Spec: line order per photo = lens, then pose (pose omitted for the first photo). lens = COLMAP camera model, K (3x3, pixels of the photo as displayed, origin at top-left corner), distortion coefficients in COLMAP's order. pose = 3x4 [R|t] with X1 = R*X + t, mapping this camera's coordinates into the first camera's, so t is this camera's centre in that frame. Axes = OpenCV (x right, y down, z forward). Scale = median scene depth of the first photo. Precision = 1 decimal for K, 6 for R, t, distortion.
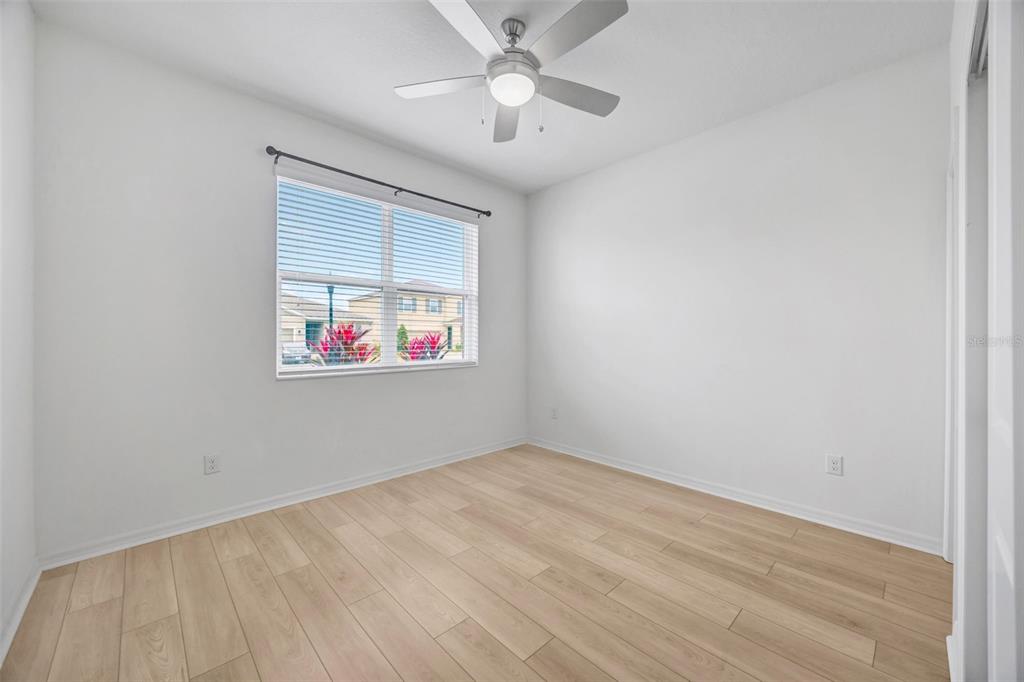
lens RADIAL K [[392.2, 0, 513.7], [0, 392.2, 342.4], [0, 0, 1]] dist [-0.001213, -0.000293]
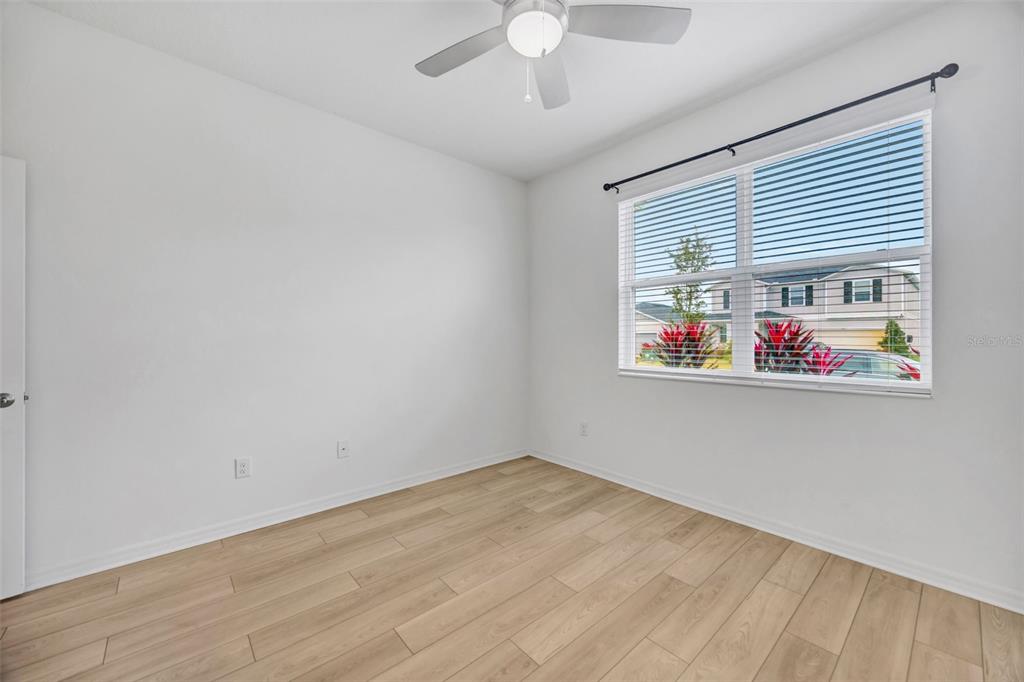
lens RADIAL K [[397.2, 0, 513.9], [0, 397.2, 338.2], [0, 0, 1]] dist [-0.001303, -0.000018]
pose [[-0.044686, -0.000475, -0.999001, 0.670725], [-0.011067, 0.999939, 0.000020, -0.013158], [0.998940, 0.011056, -0.044688, 0.811269]]
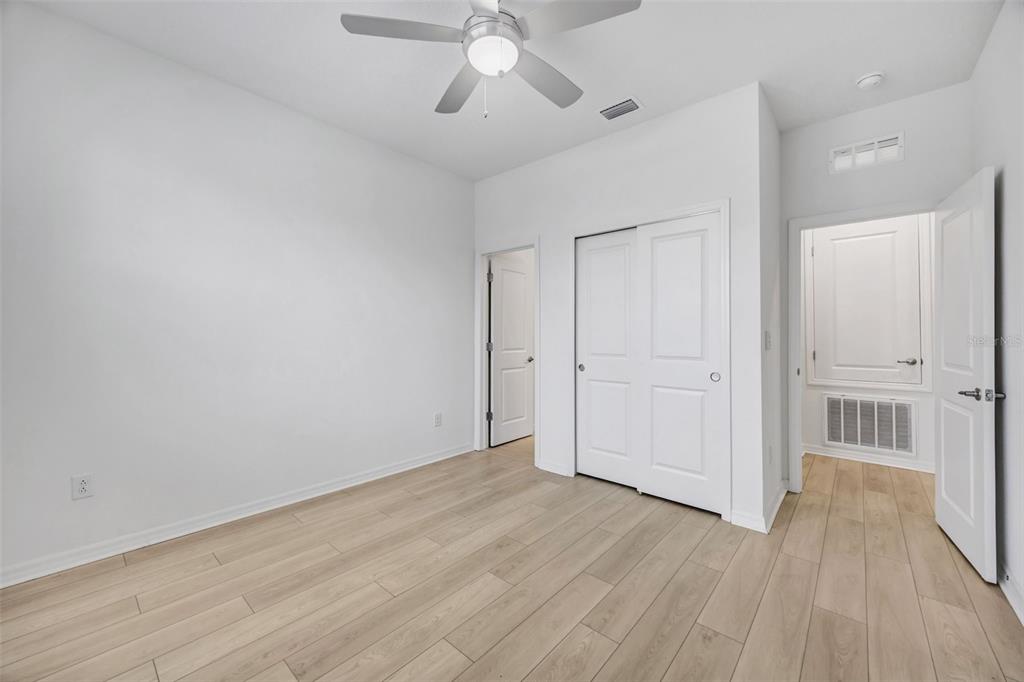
lens RADIAL K [[397.2, 0, 513.9], [0, 397.2, 338.2], [0, 0, 1]] dist [-0.001303, -0.000018]
pose [[-0.089580, -0.007866, 0.995949, -0.729058], [0.007334, 0.999936, 0.008557, -0.010786], [-0.995953, 0.008071, -0.089516, 0.845083]]
